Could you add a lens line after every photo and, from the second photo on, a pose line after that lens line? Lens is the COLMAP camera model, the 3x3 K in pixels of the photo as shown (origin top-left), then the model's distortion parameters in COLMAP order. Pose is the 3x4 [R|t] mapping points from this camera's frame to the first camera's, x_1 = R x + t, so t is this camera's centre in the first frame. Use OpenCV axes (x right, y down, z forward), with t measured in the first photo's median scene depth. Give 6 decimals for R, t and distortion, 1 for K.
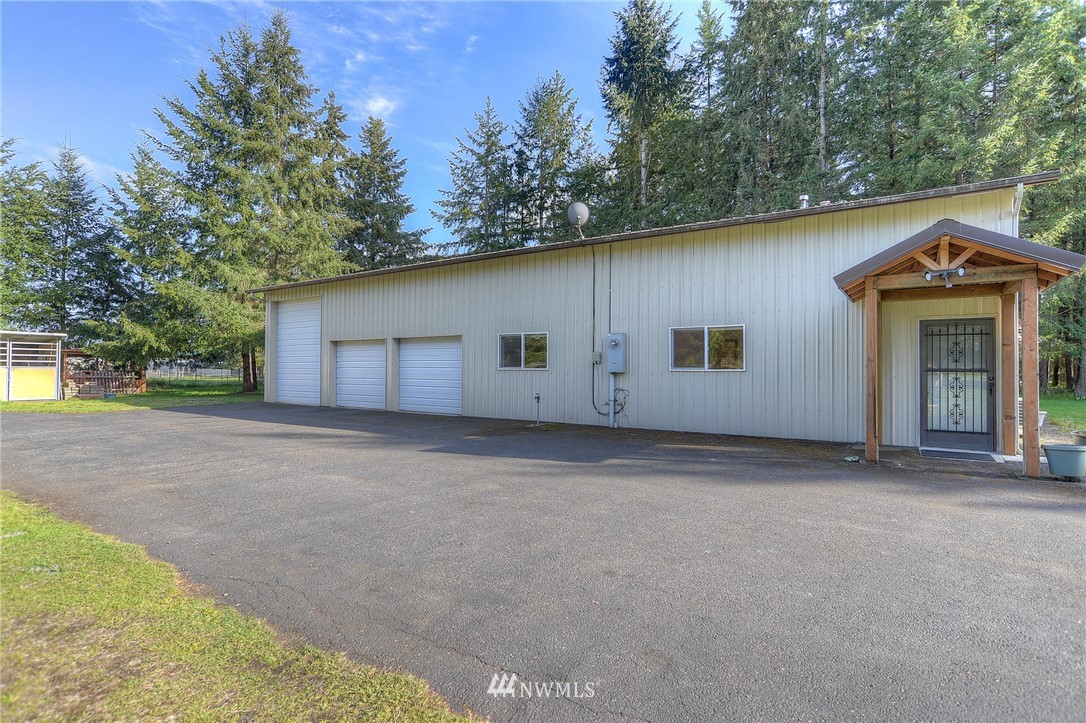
lens RADIAL K [[549.2, 0, 543.4], [0, 549.2, 361.4], [0, 0, 1]] dist [-0.018434, 0.017444]
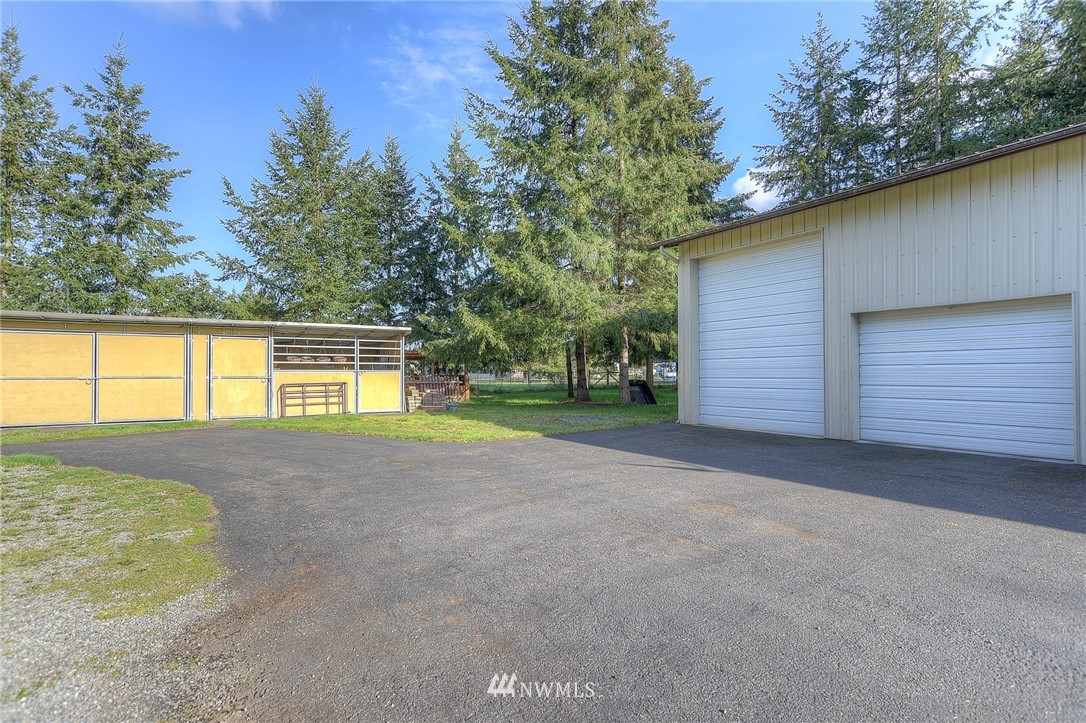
lens RADIAL K [[549.2, 0, 541.4], [0, 549.2, 365.5], [0, 0, 1]] dist [-0.018434, 0.017444]
pose [[0.917180, -0.013152, -0.398257, -0.303595], [0.013738, 0.999905, -0.001383, 0.005407], [0.398237, -0.004202, 0.917273, 0.277800]]
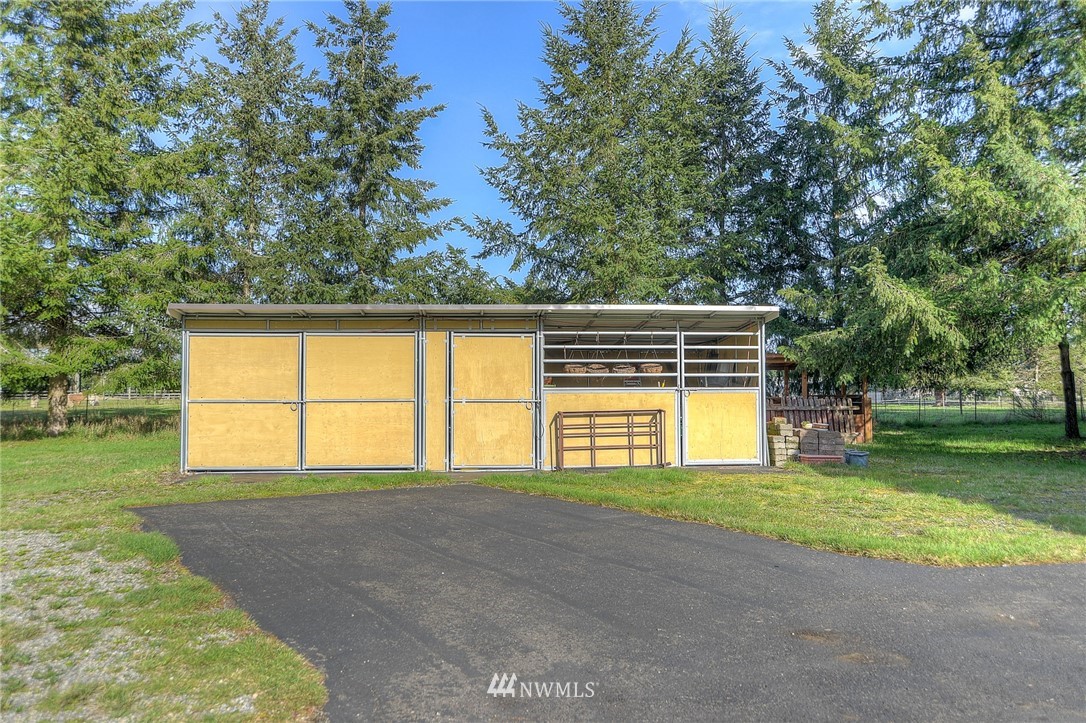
lens RADIAL K [[804.4, 0, 542.3], [0, 804.4, 355.0], [0, 0, 1]] dist [-0.042798, -0.002834]
pose [[0.630651, -0.045092, -0.774756, -0.401811], [0.020588, 0.998931, -0.041381, 0.005666], [0.775794, 0.010146, 0.630905, 0.374405]]
